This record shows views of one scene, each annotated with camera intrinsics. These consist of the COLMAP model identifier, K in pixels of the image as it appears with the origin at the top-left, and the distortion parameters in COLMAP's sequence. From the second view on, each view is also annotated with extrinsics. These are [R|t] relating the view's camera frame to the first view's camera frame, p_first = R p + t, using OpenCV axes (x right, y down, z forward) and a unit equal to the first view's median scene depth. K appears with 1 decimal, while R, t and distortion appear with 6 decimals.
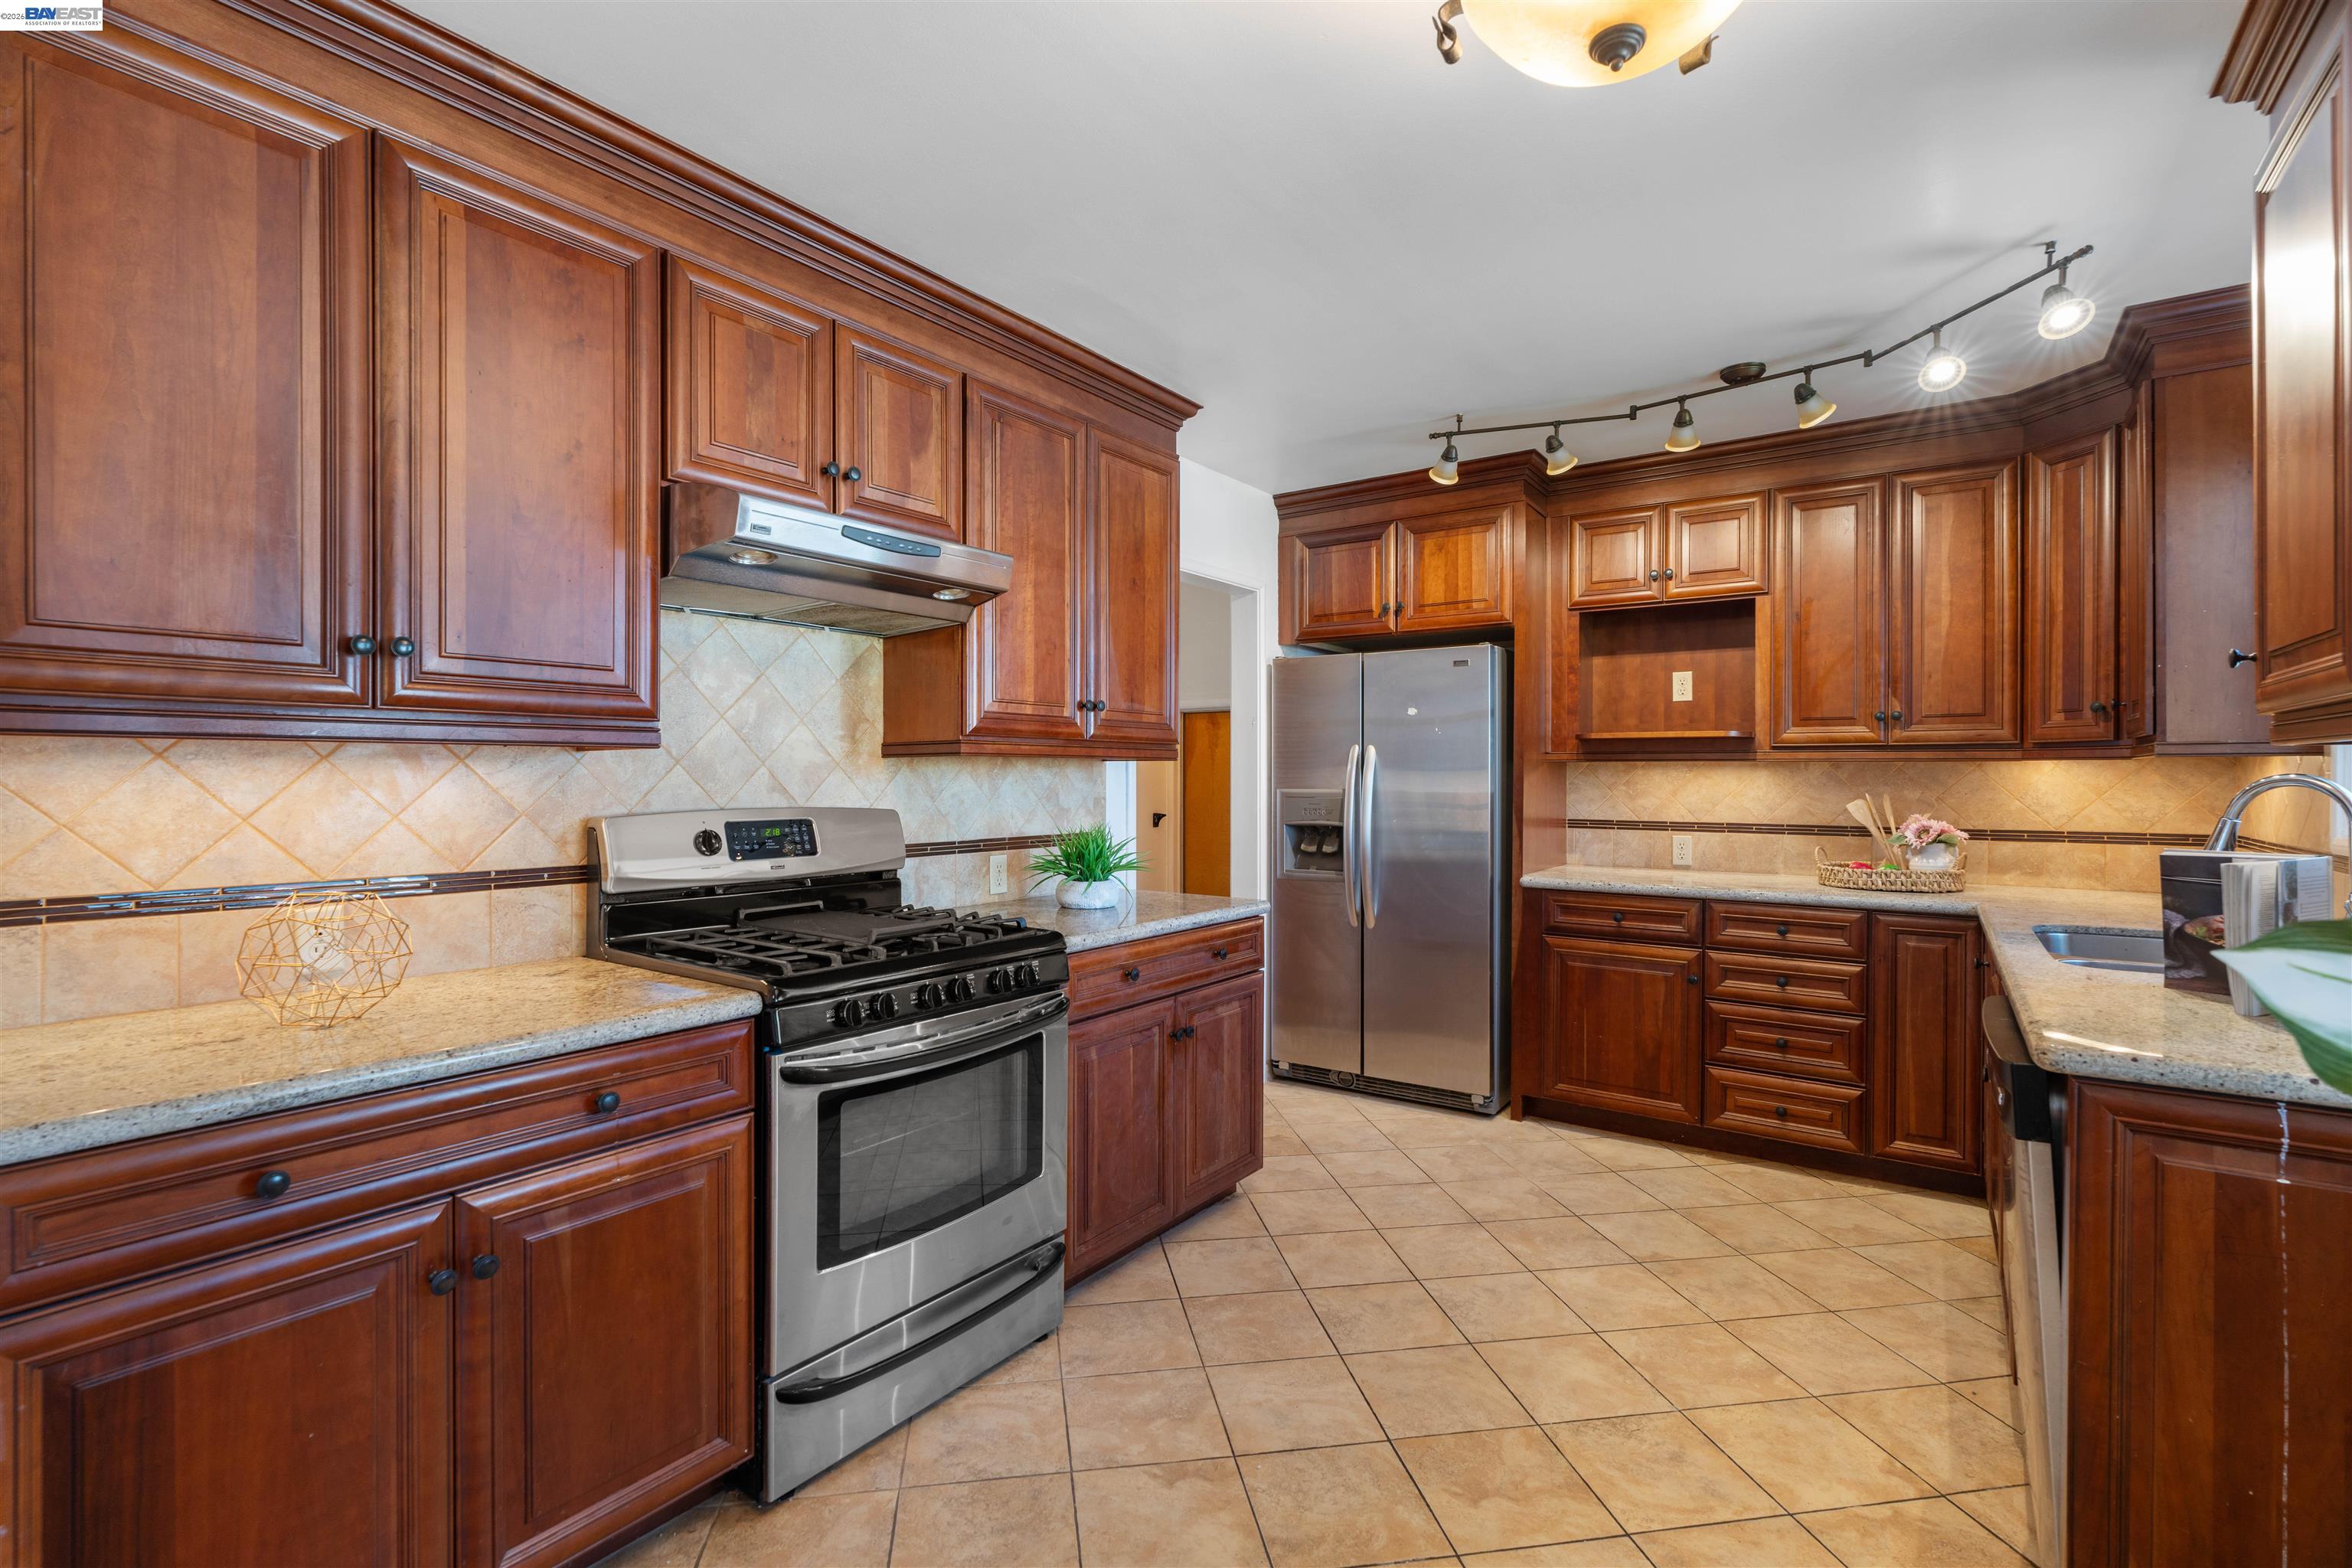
lens RADIAL K [[1061.7, 0, 1176.9], [0, 1061.7, 777.7], [0, 0, 1]] dist [-0.009950, 0.003093]
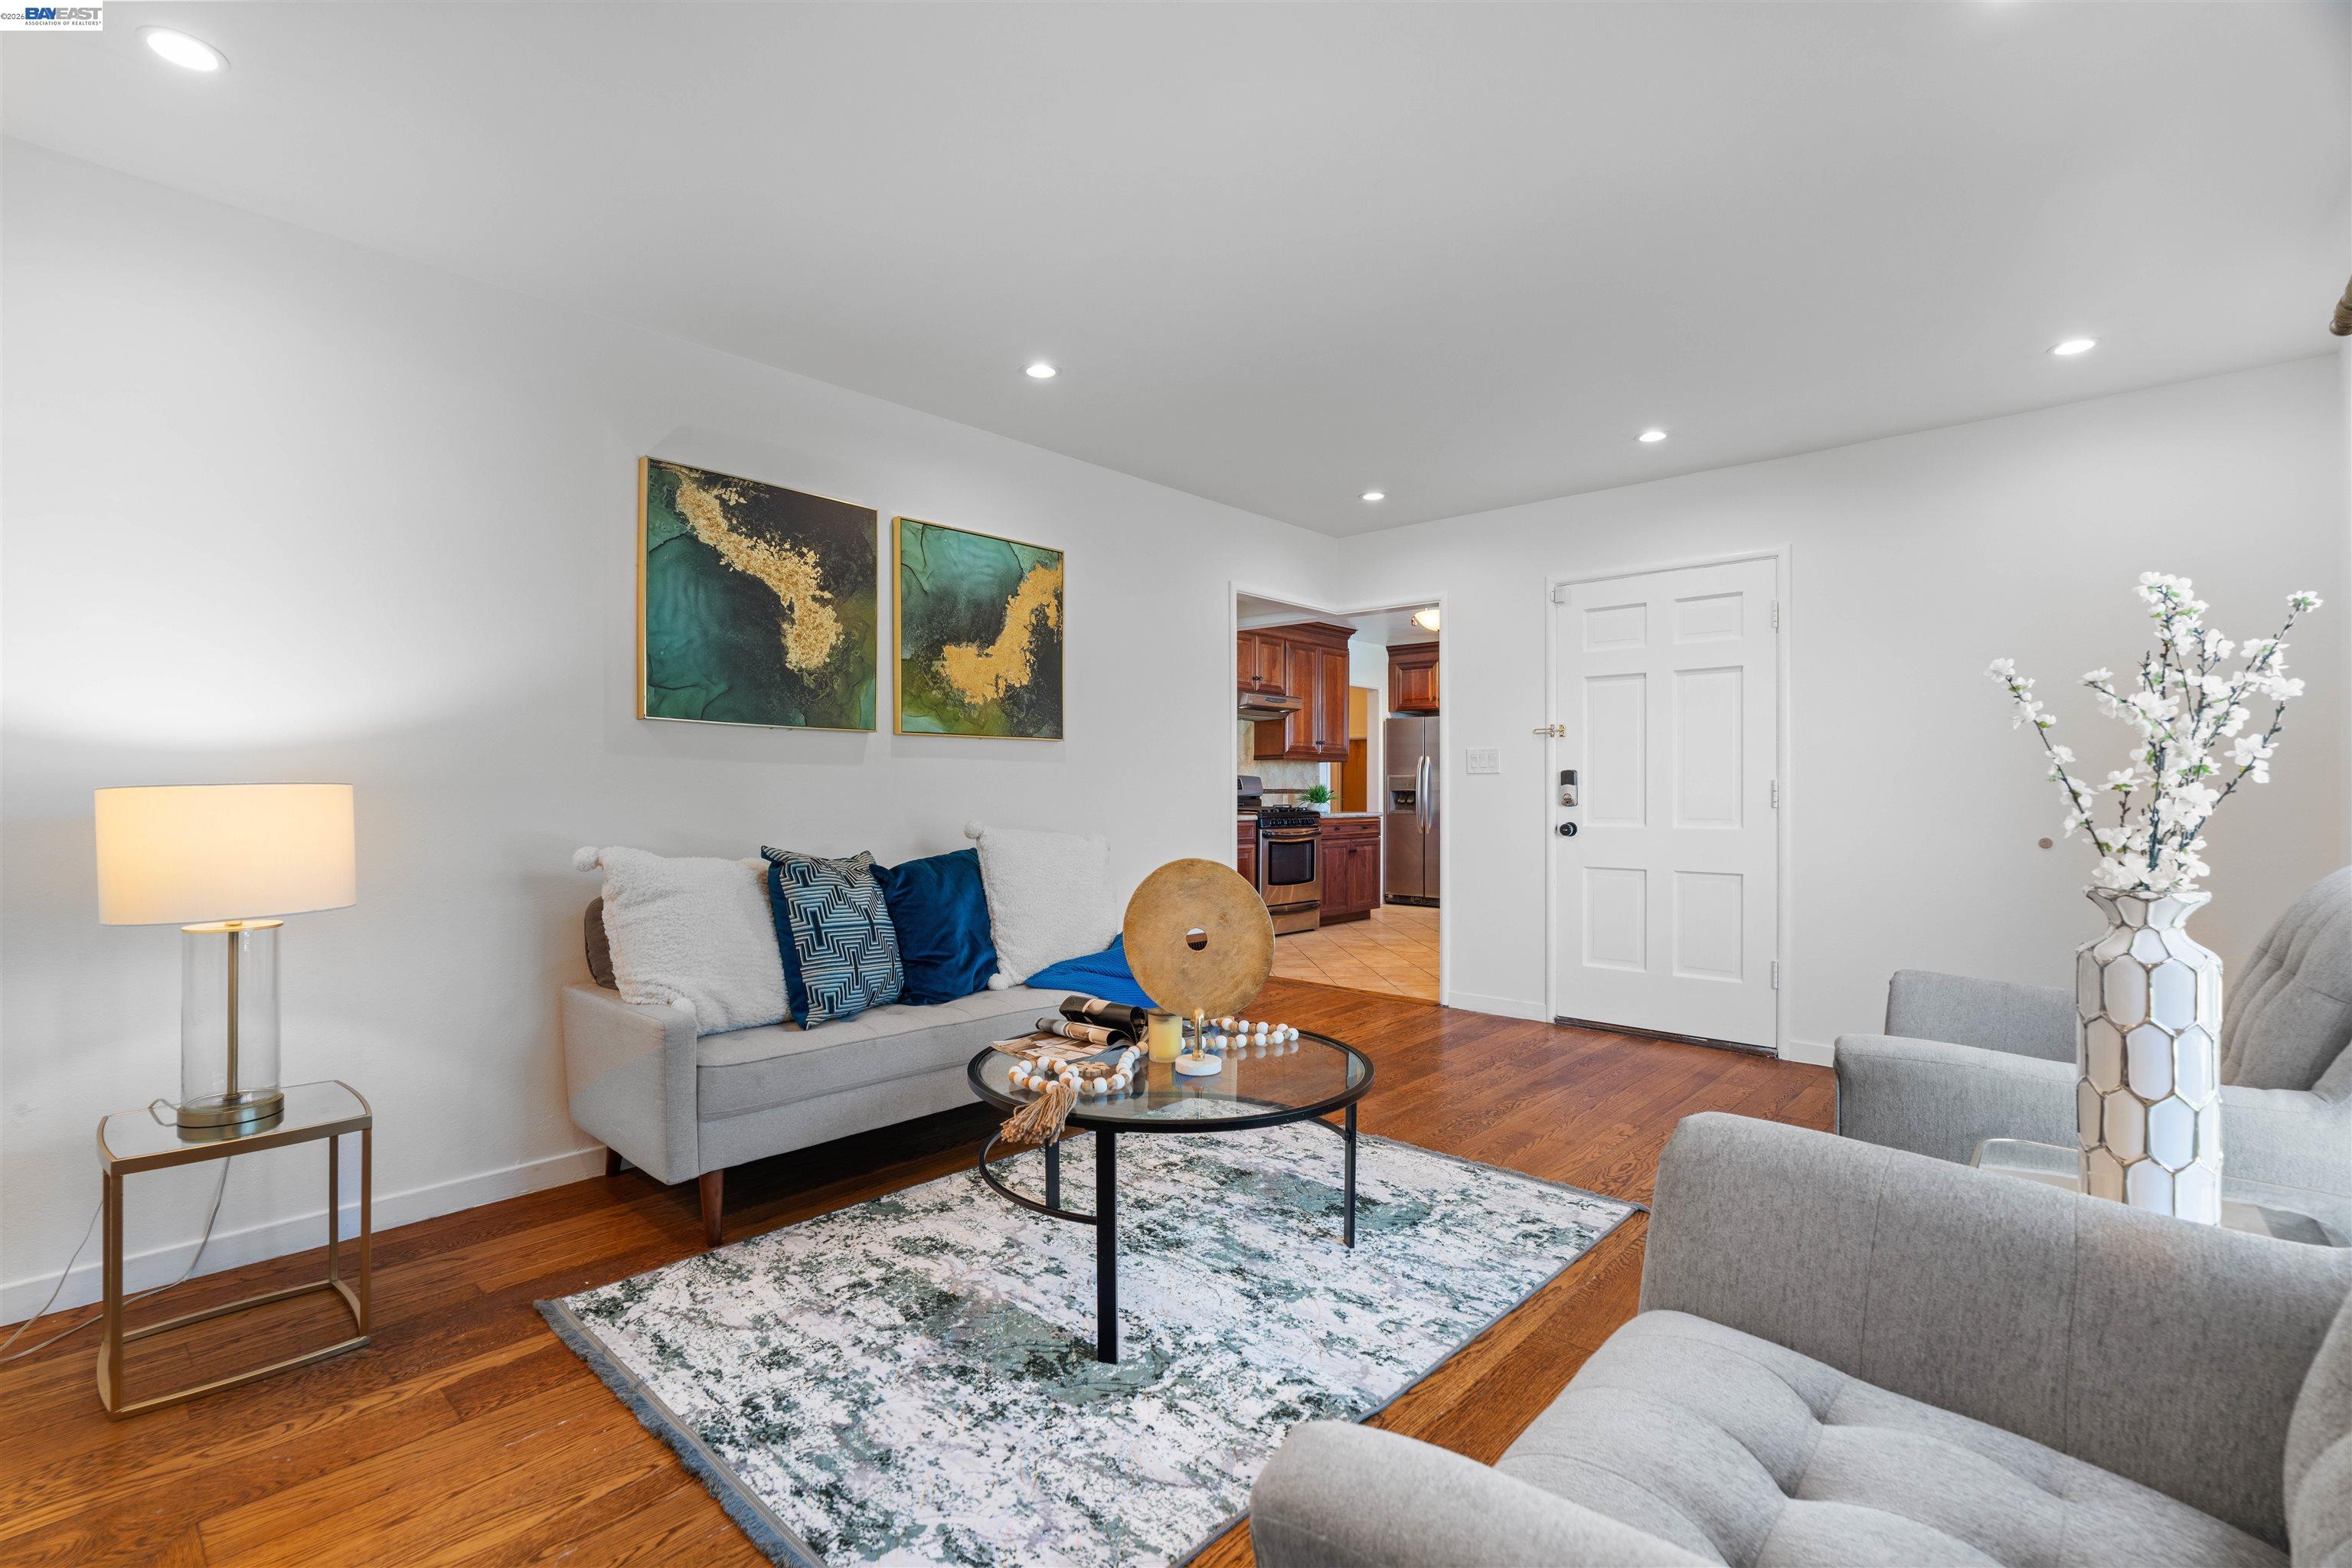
lens RADIAL K [[1061.7, 0, 1179.6], [0, 1061.7, 782.6], [0, 0, 1]] dist [-0.009950, 0.003093]
pose [[0.993482, 0.002804, -0.113955, -0.129282], [-0.003302, 0.999986, -0.004178, 0.053992], [0.113942, 0.004527, 0.993477, -1.902664]]
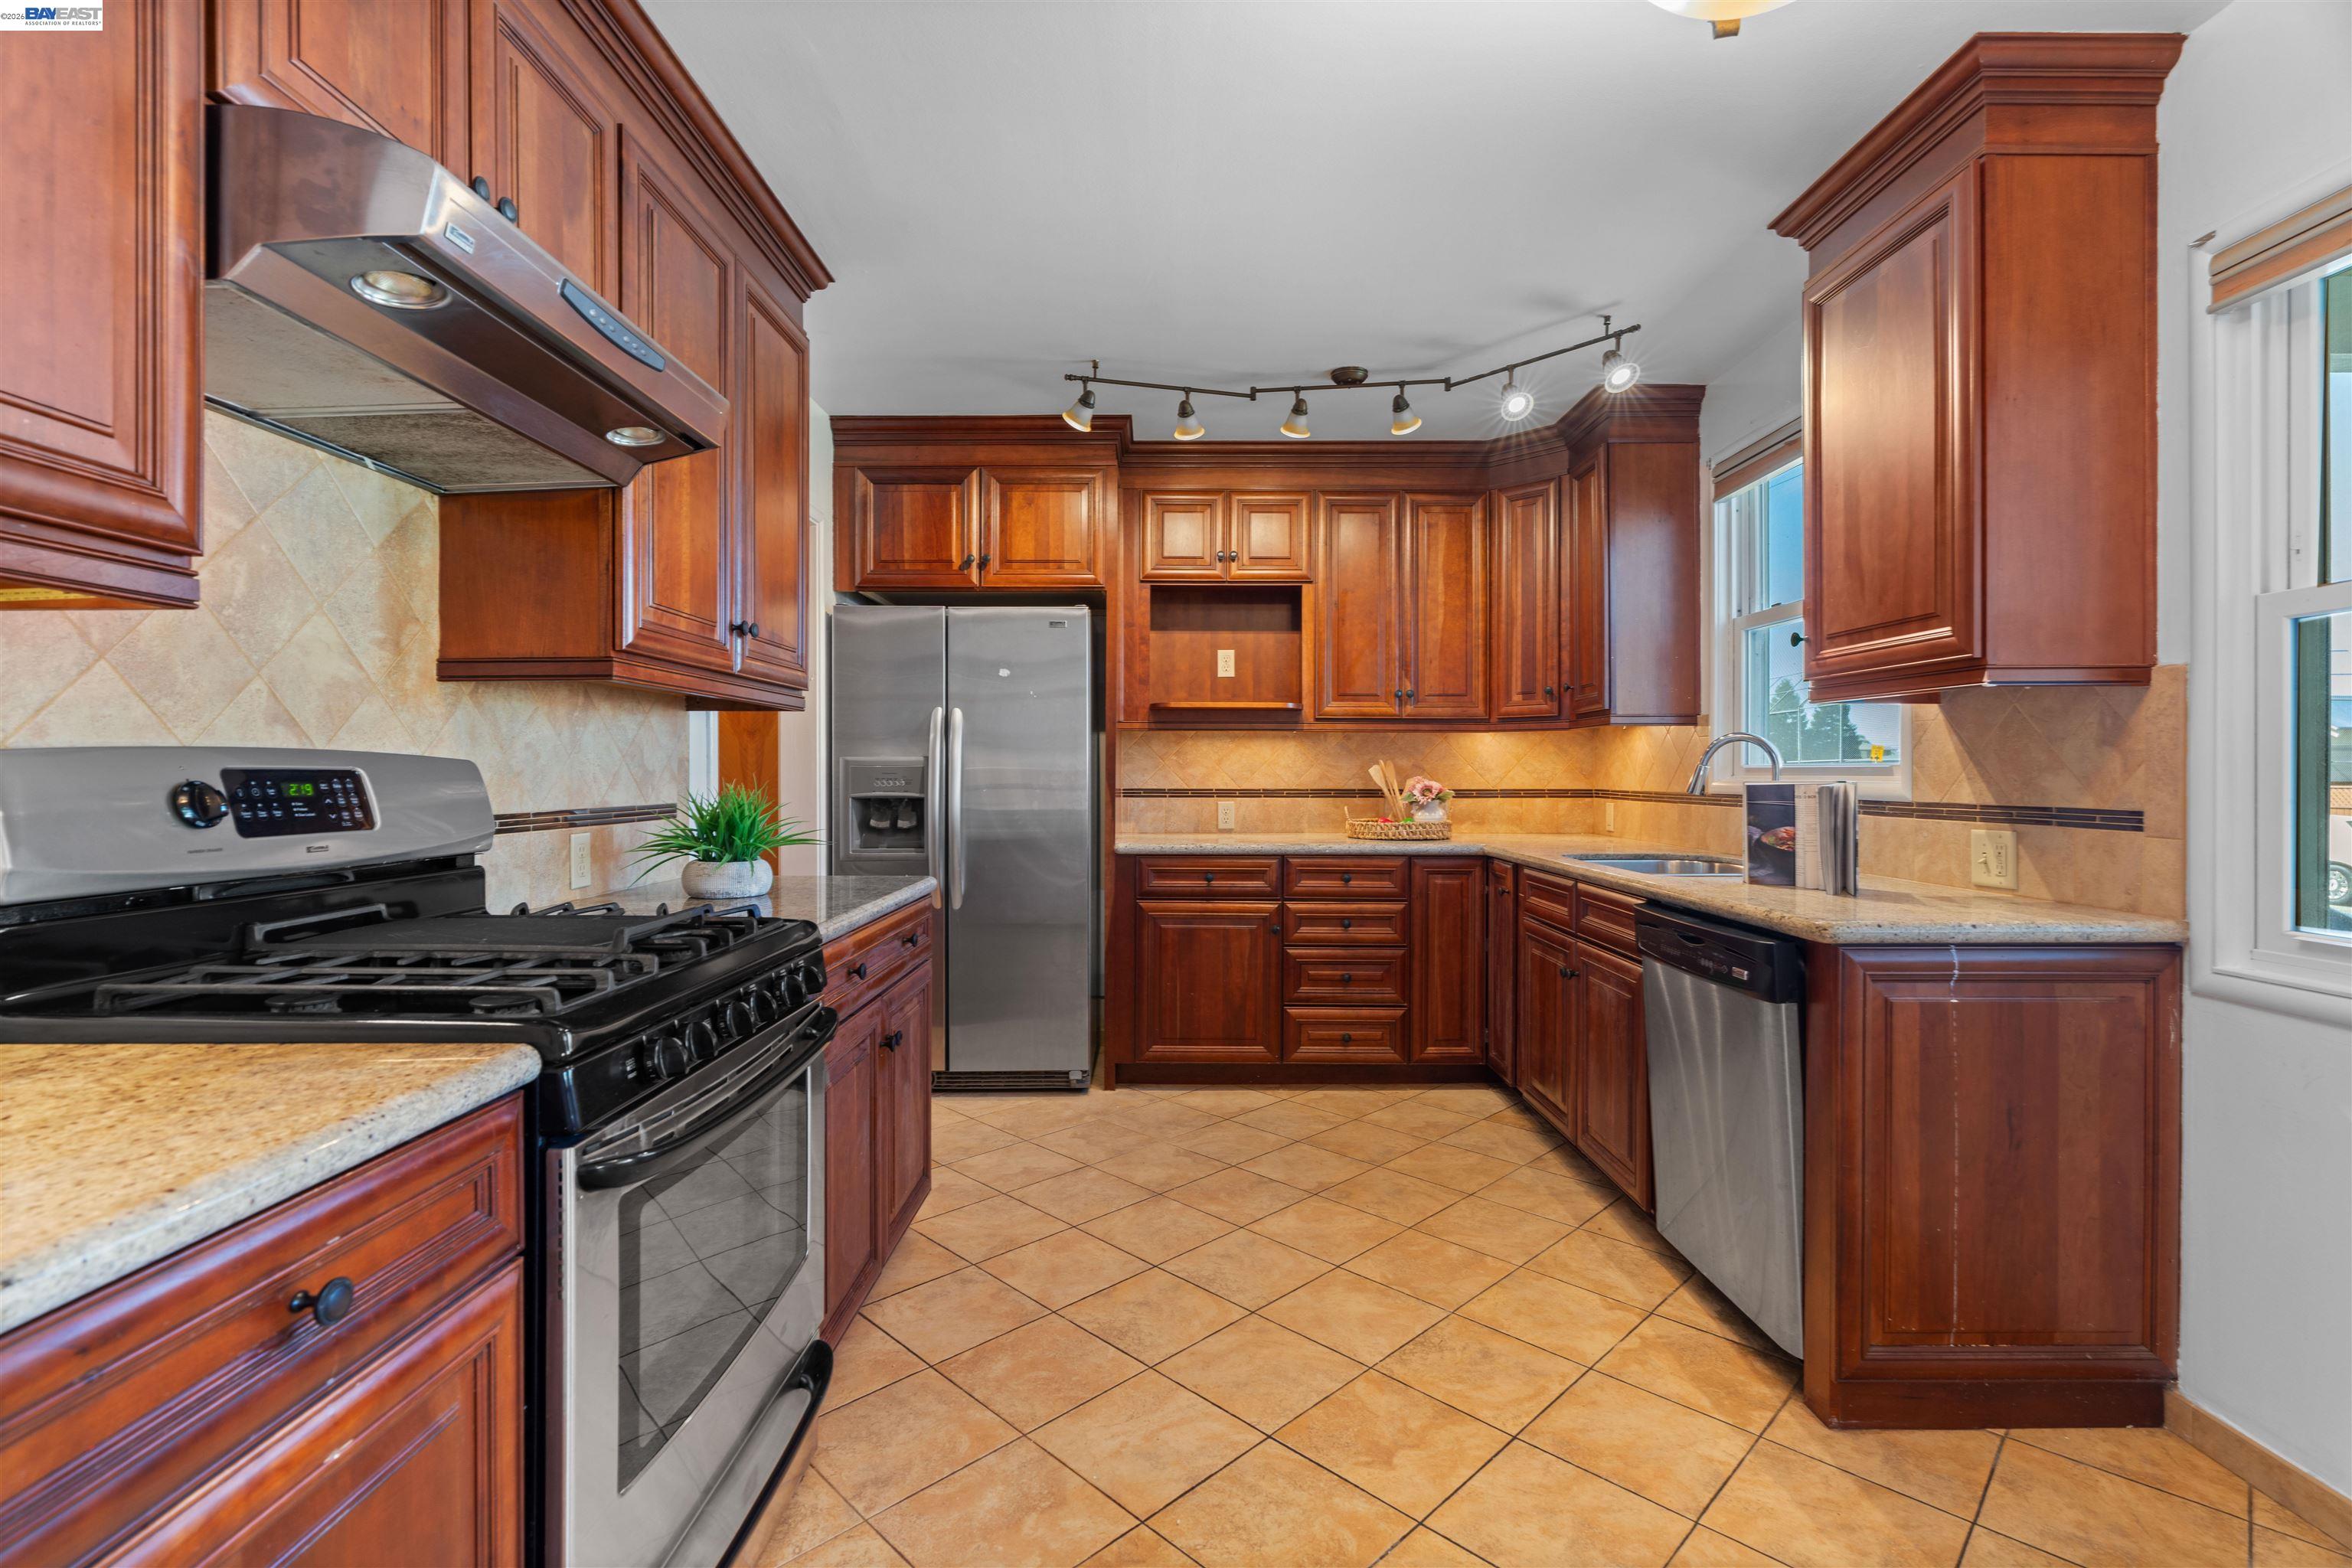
lens RADIAL K [[1061.7, 0, 1180.3], [0, 1061.7, 774.4], [0, 0, 1]] dist [-0.009950, 0.003093]
pose [[0.812951, -0.002254, 0.582328, -0.261913], [0.001680, 0.999997, 0.001524, 0.034427], [-0.582330, -0.000261, 0.812953, 0.200020]]
